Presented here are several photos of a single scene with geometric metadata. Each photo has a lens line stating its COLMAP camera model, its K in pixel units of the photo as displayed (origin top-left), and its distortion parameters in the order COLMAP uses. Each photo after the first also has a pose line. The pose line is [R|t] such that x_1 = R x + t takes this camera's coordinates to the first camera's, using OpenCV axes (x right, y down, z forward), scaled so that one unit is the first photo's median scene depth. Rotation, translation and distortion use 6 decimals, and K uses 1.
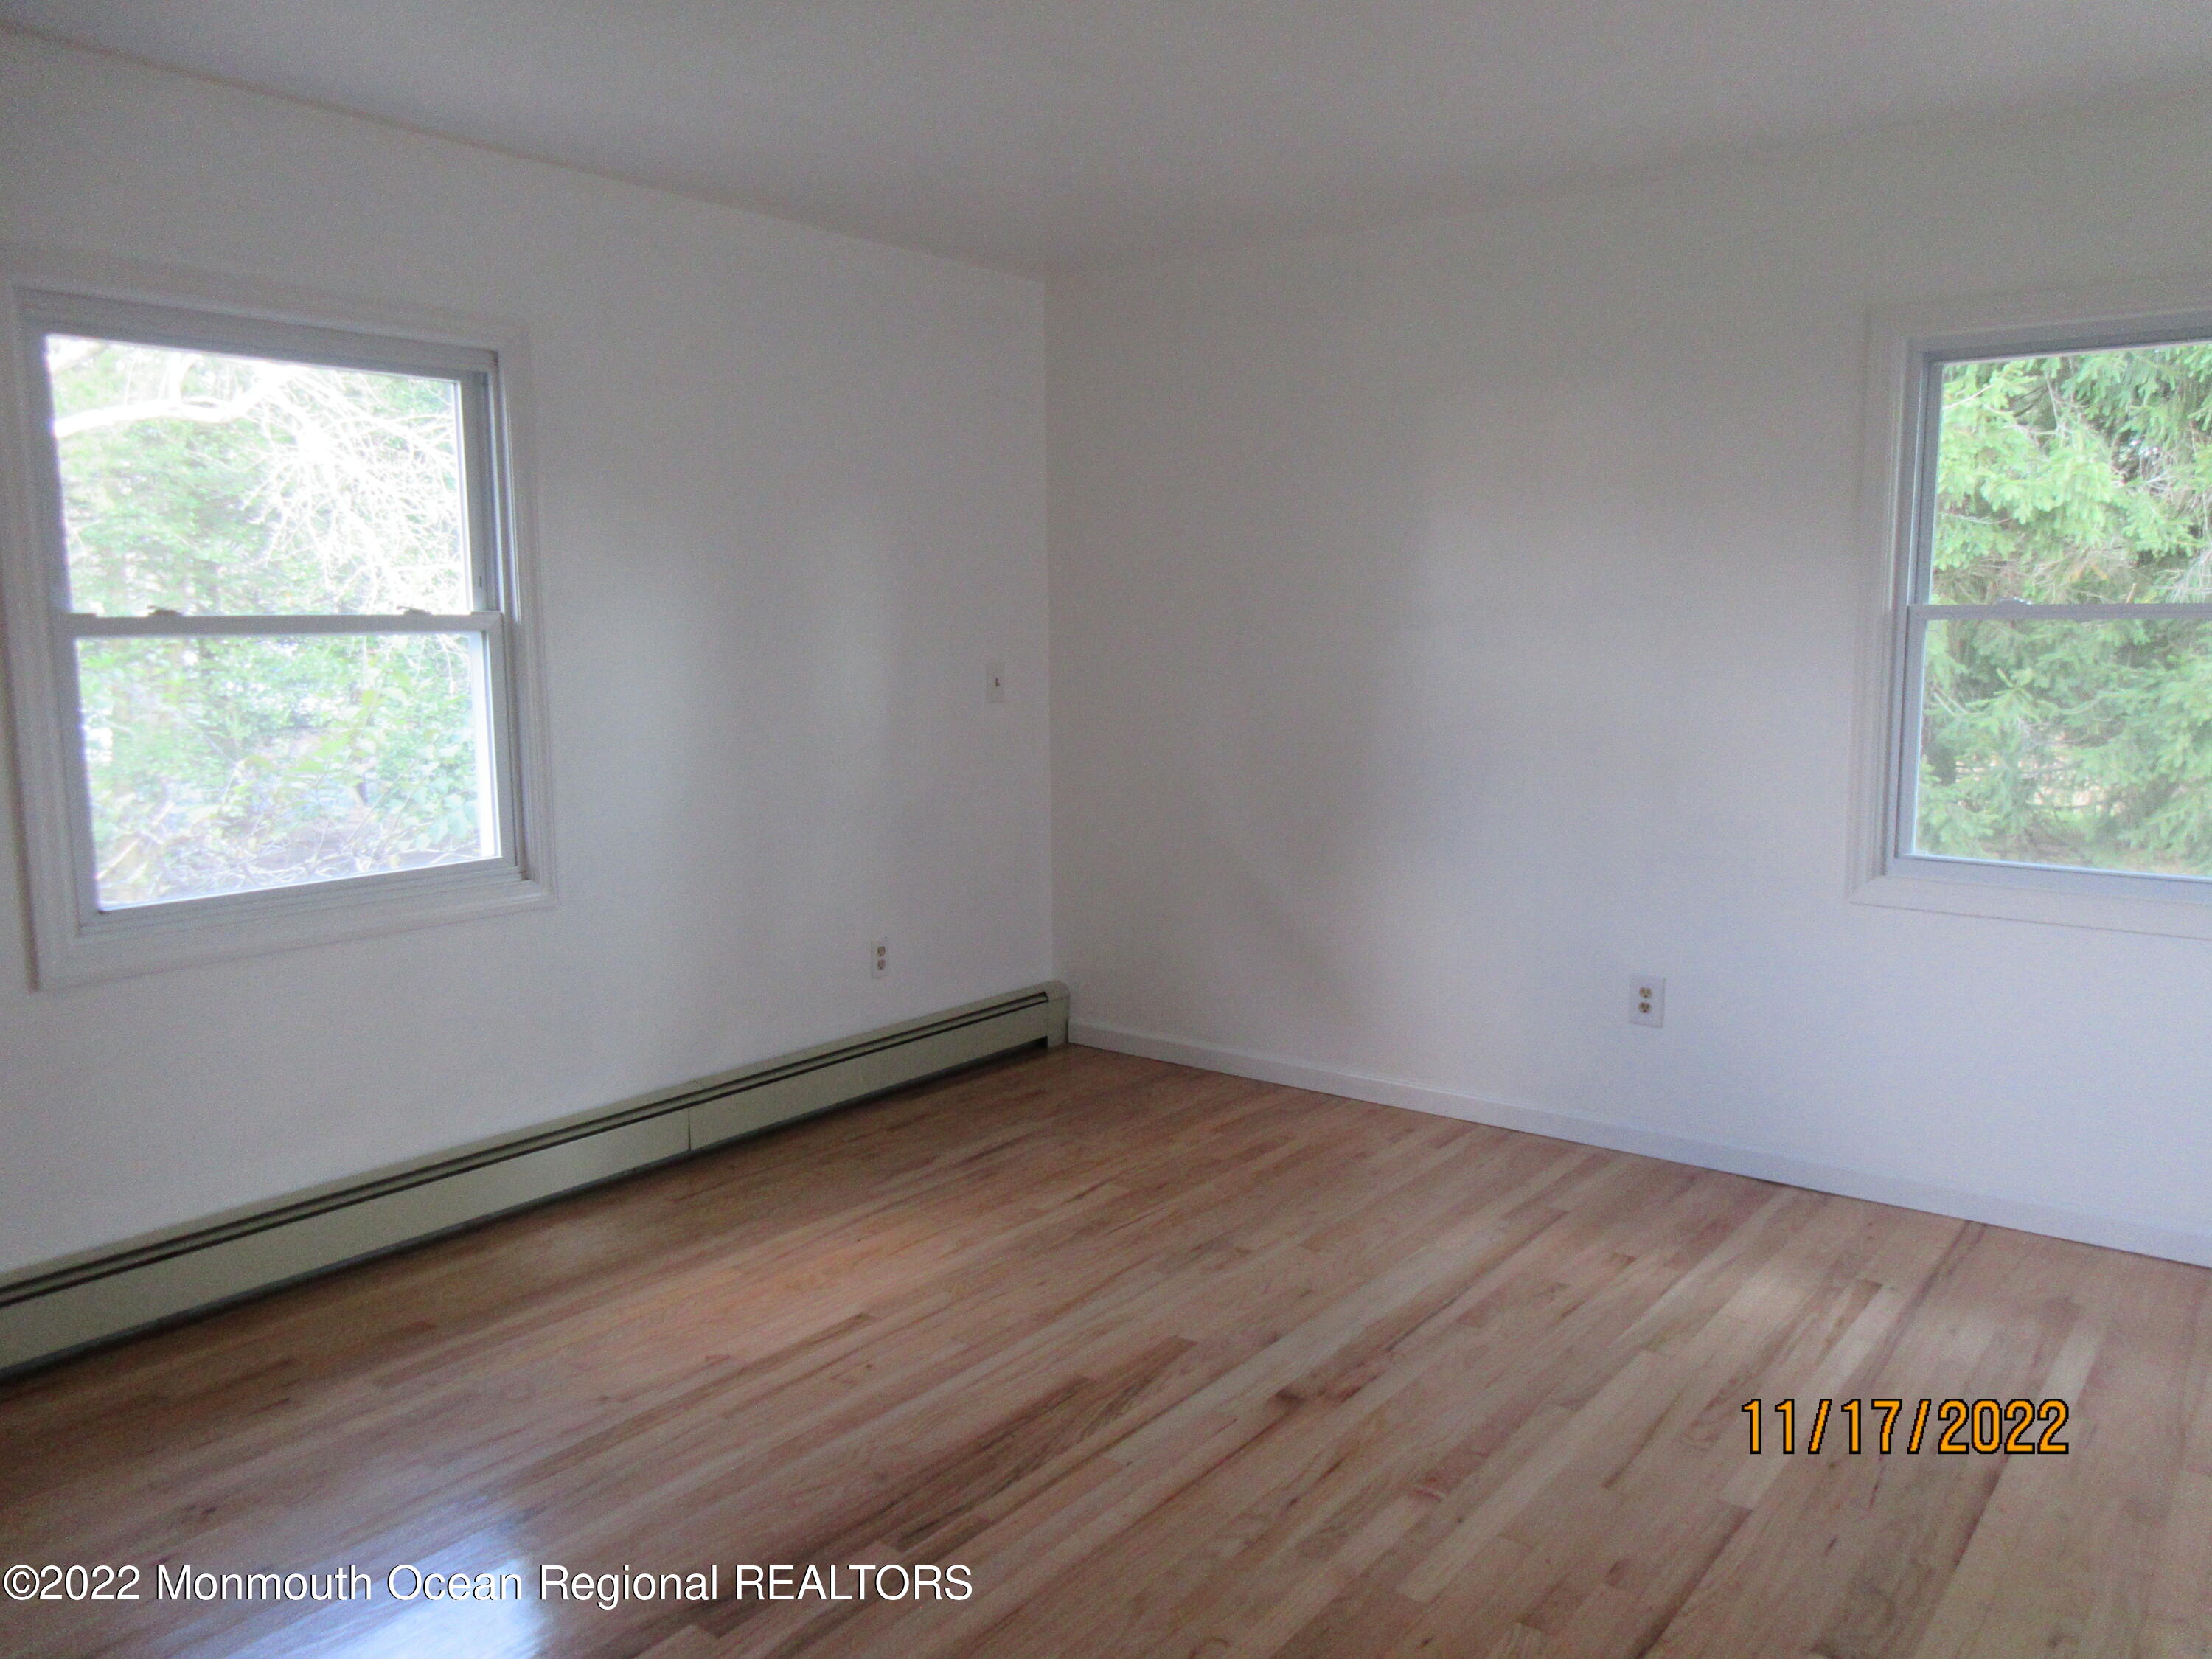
lens RADIAL K [[1661.8, 0, 1104.2], [0, 1661.8, 851.7], [0, 0, 1]] dist [0.020311, -0.006636]
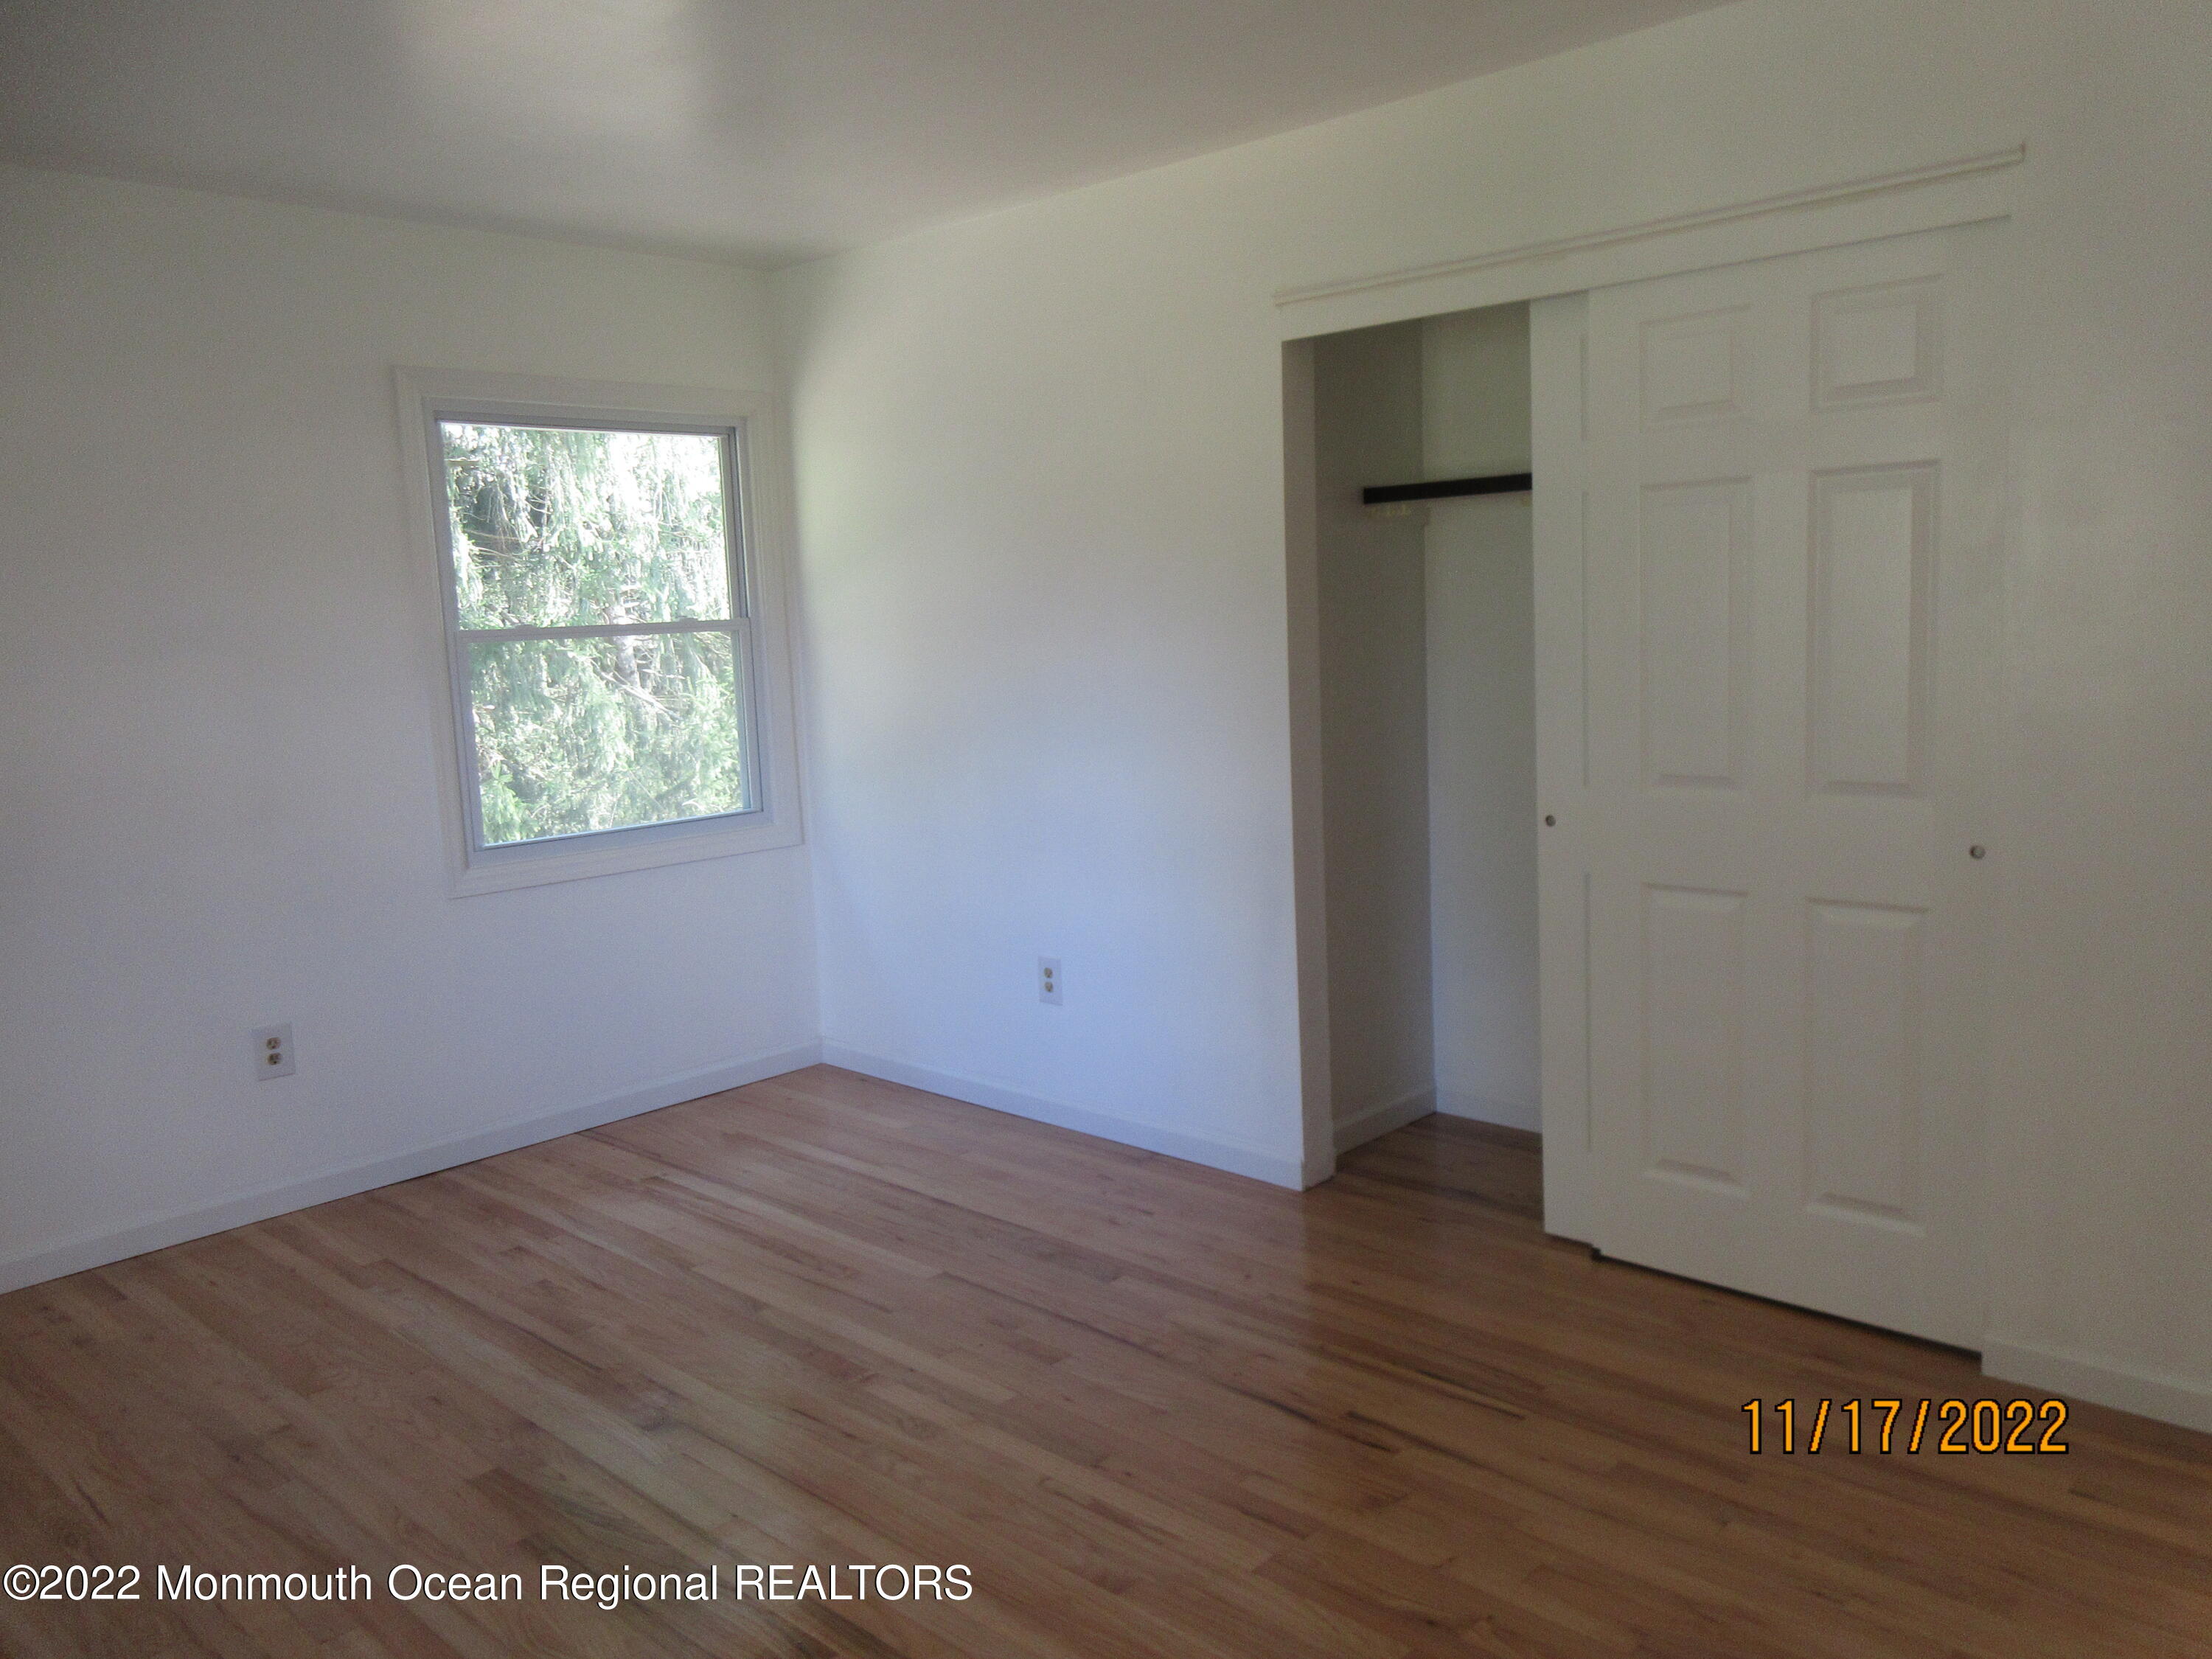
lens RADIAL K [[1661.8, 0, 1098.2], [0, 1661.8, 827.8], [0, 0, 1]] dist [0.020311, -0.006636]
pose [[0.108318, -0.135586, 0.984827, -0.639772], [0.184754, 0.976142, 0.114070, -0.067426], [-0.976797, 0.169595, 0.130784, 0.452758]]
